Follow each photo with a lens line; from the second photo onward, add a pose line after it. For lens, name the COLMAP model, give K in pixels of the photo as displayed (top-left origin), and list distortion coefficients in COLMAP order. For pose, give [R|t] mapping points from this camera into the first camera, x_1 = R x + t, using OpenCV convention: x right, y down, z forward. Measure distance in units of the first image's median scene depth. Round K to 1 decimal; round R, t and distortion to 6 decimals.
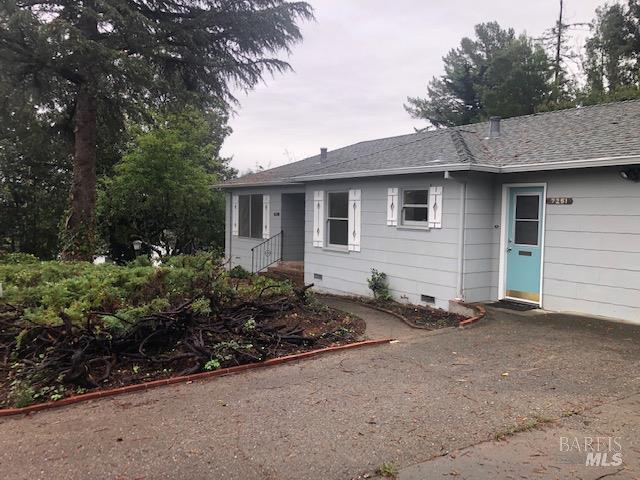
lens RADIAL K [[522.4, 0, 320.2], [0, 522.4, 239.8], [0, 0, 1]] dist [0.005955, -0.001492]
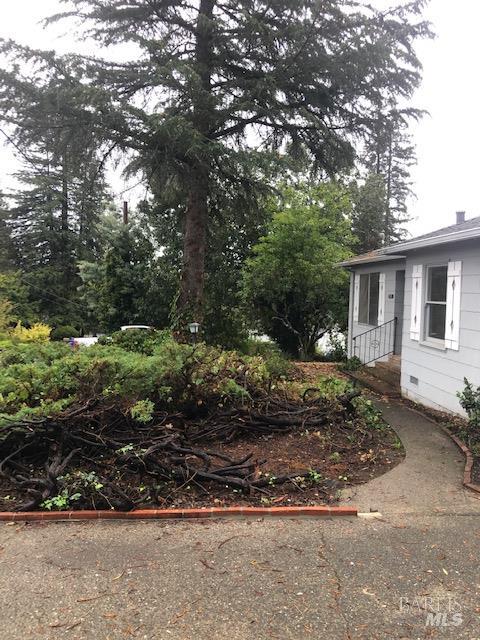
lens RADIAL K [[522.4, 0, 240.2], [0, 522.4, 320.7], [0, 0, 1]] dist [0.005955, -0.001492]
pose [[0.856127, 0.032716, -0.515729, 0.169777], [-0.035154, 0.999369, 0.005040, -0.009550], [0.515568, 0.013815, 0.856737, 0.237790]]
